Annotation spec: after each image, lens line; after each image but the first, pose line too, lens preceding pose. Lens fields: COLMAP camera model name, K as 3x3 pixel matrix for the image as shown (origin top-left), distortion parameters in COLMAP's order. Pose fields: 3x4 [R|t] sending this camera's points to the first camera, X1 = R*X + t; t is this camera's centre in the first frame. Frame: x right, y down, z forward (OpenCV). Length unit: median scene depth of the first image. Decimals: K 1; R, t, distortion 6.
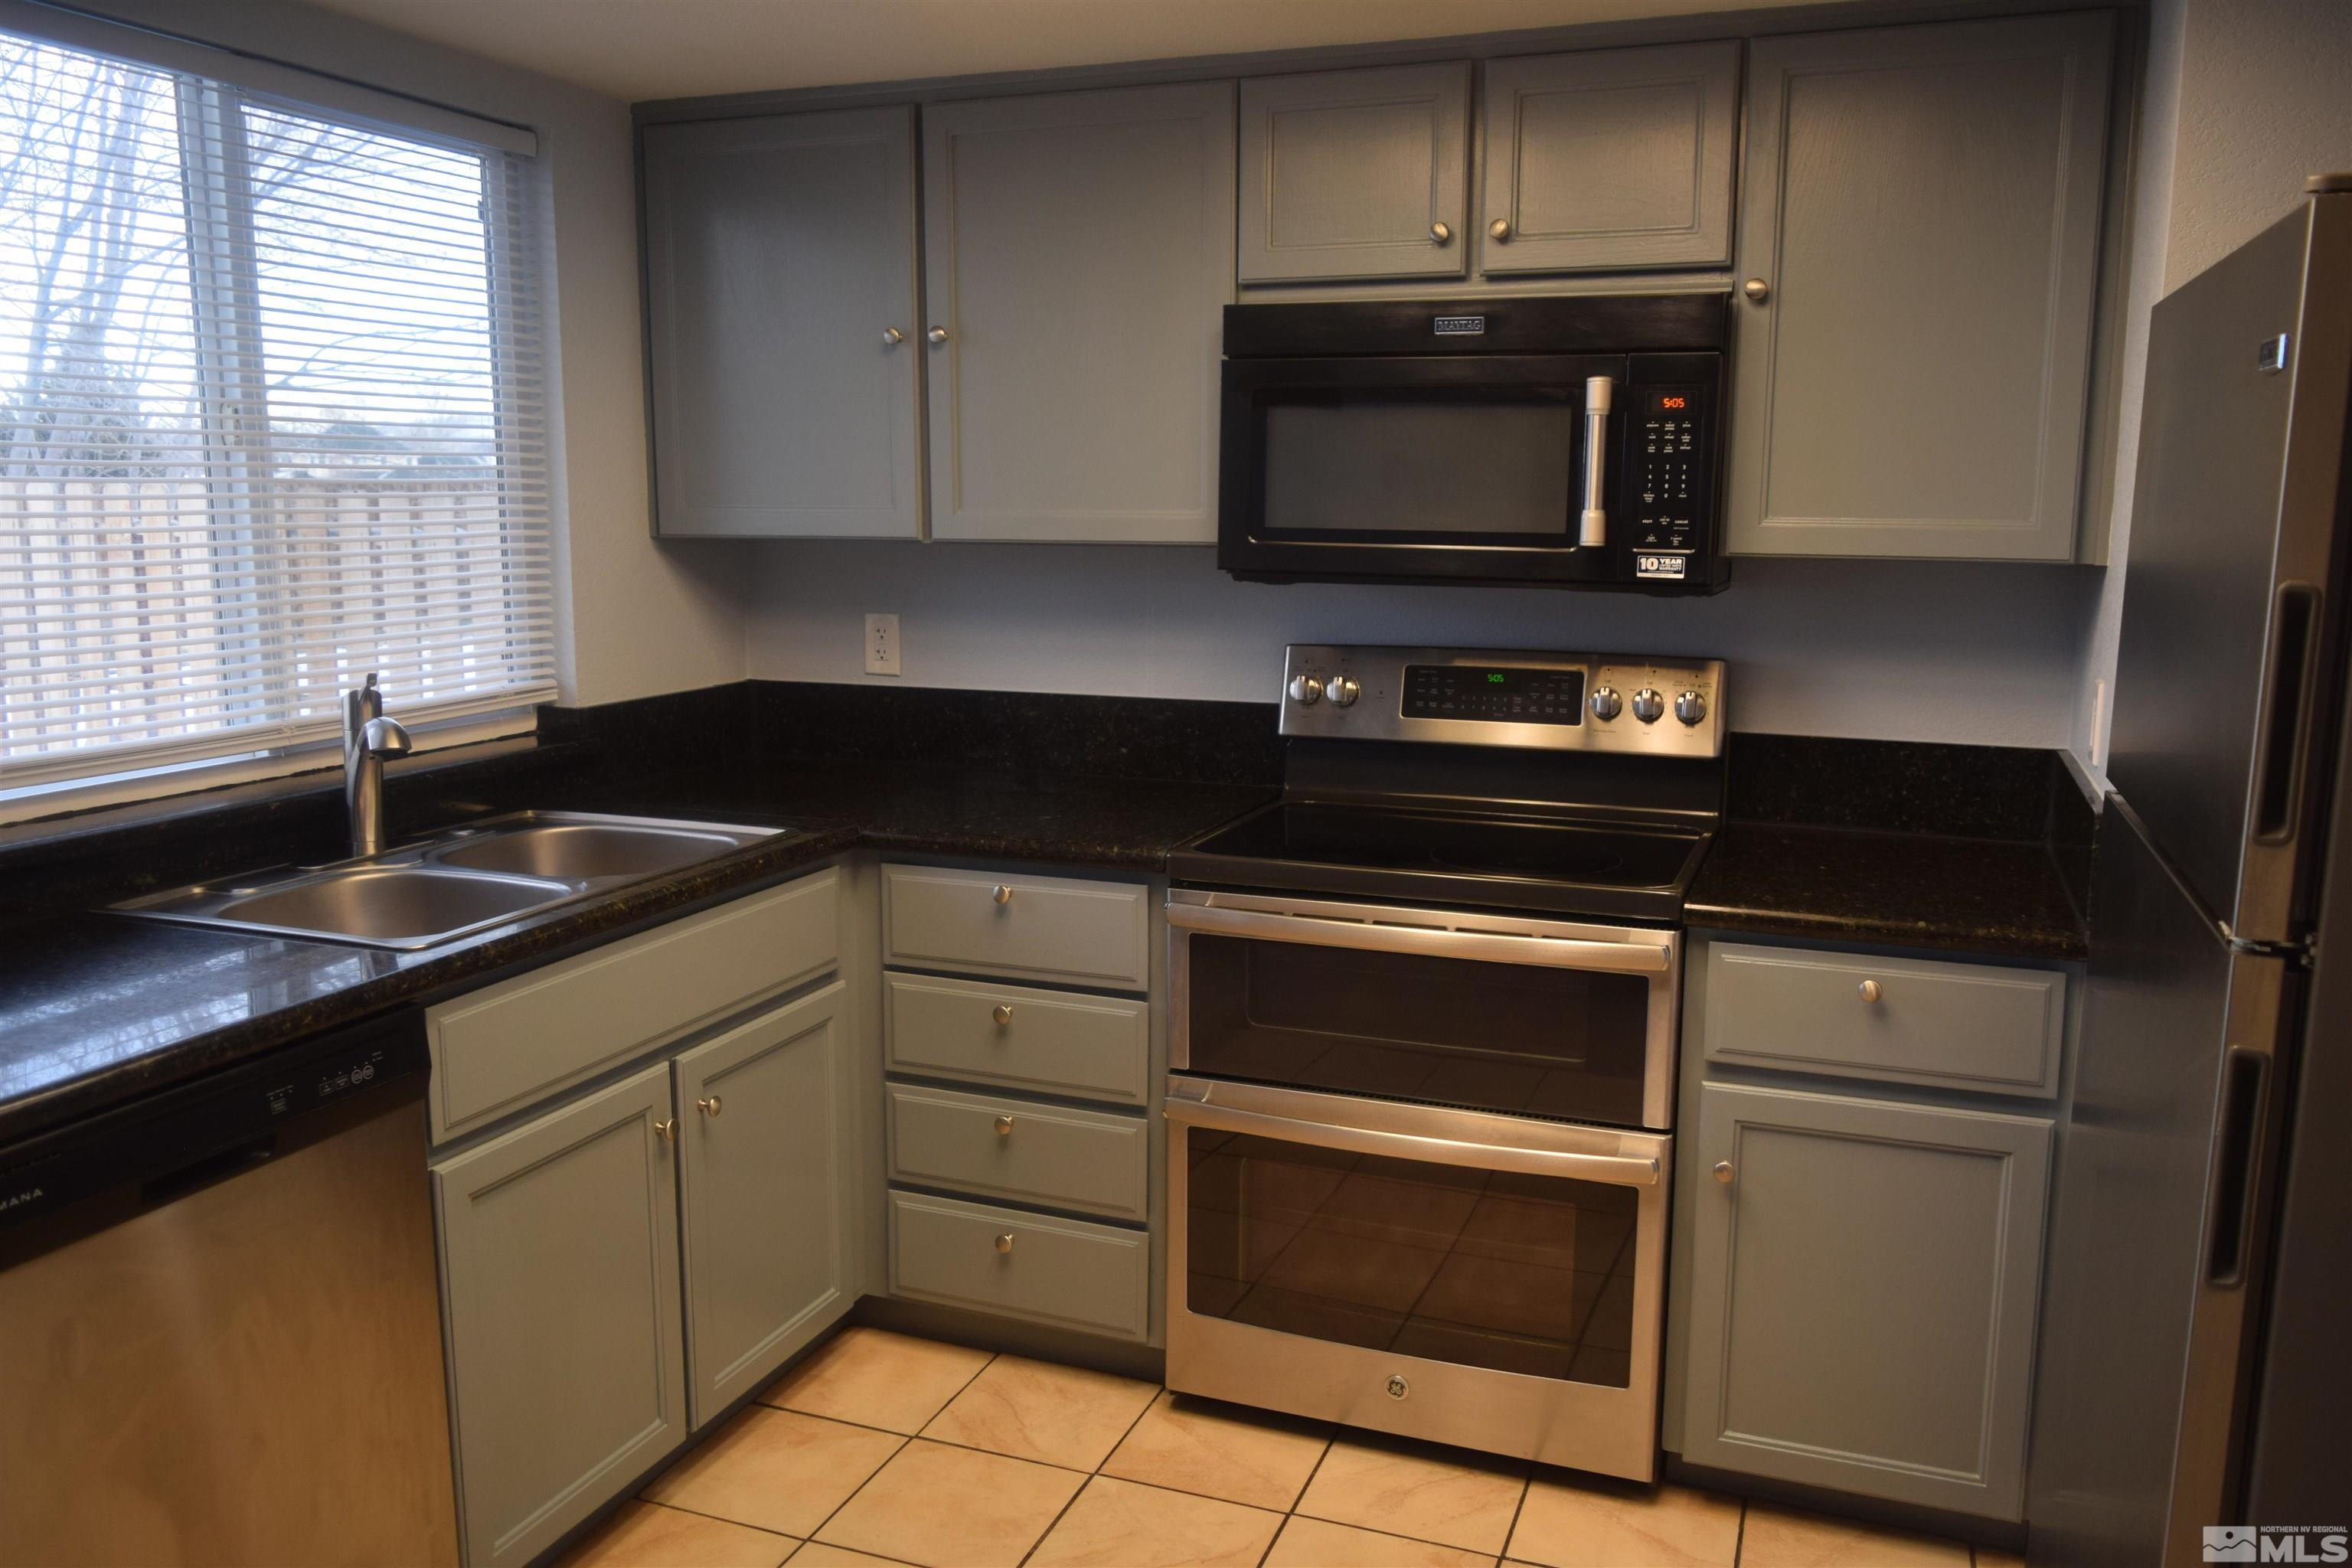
lens RADIAL K [[1827.9, 0, 1173.2], [0, 1827.9, 789.3], [0, 0, 1]] dist [-0.020225, 0.010023]
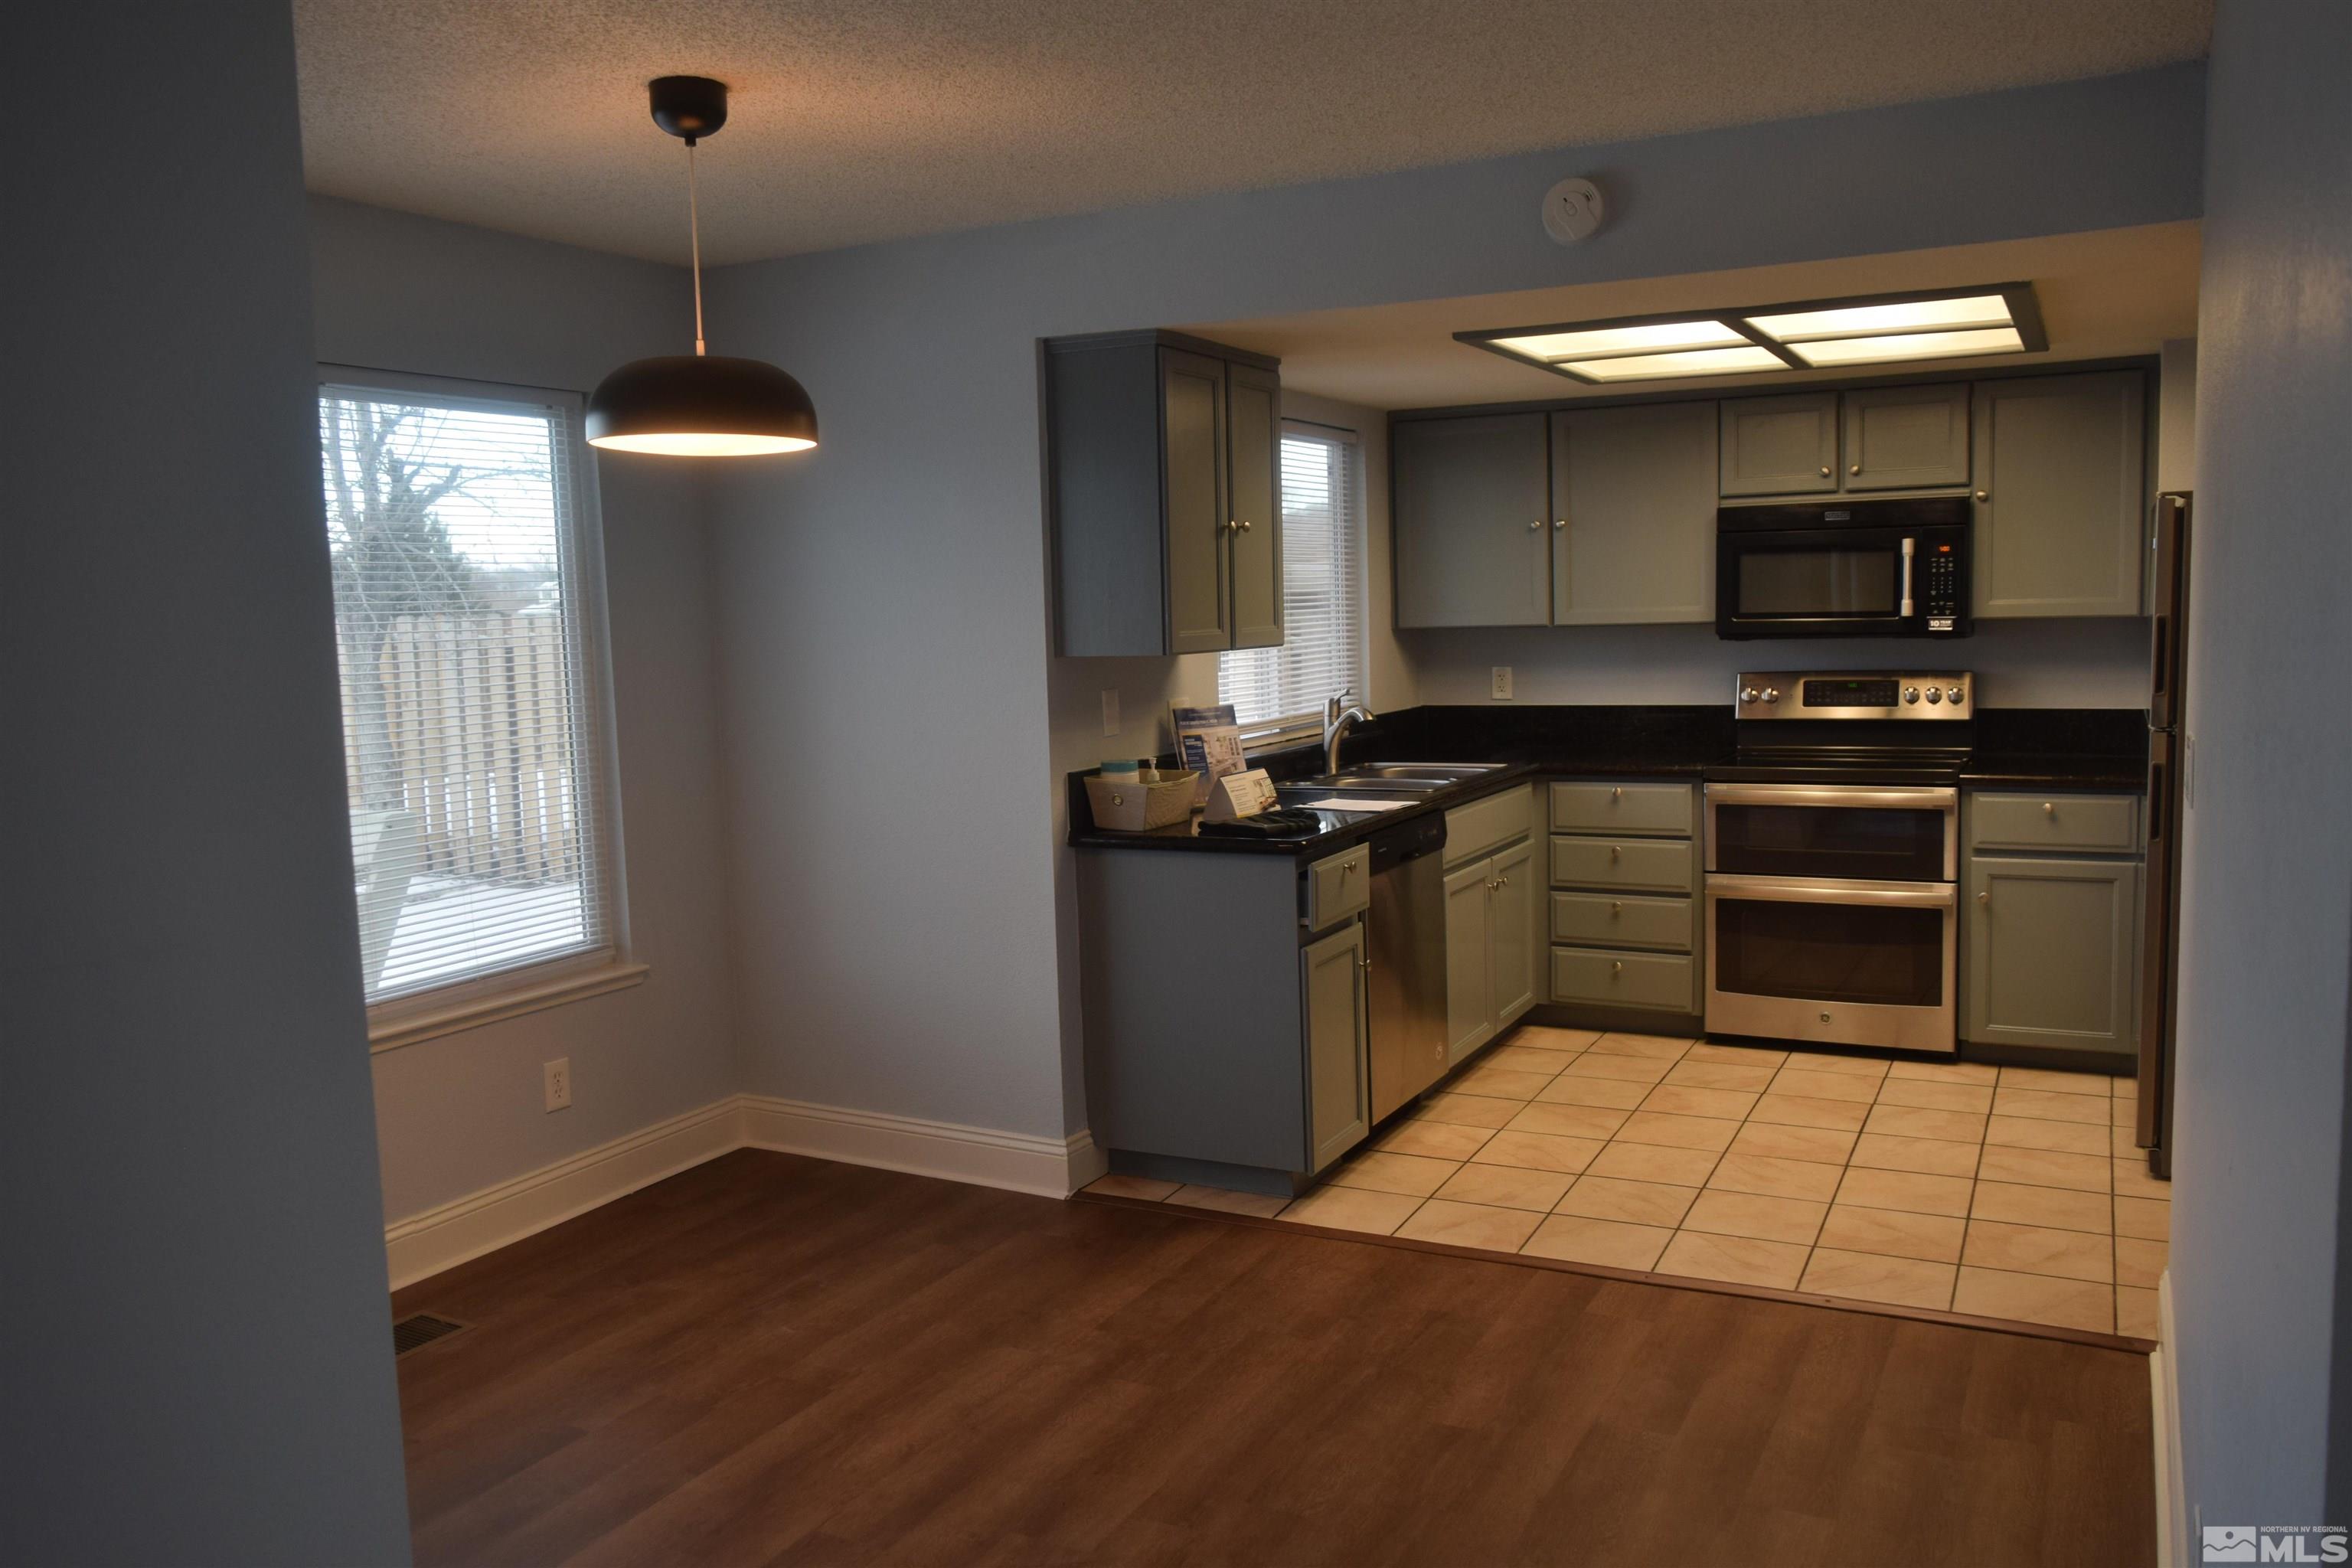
lens RADIAL K [[1827.9, 0, 1173.6], [0, 1827.9, 786.3], [0, 0, 1]] dist [-0.020225, 0.010023]
pose [[0.993648, -0.022281, -0.110302, -0.374950], [0.015802, 0.998117, -0.059261, 0.170359], [0.111415, 0.057142, 0.992130, -1.147086]]
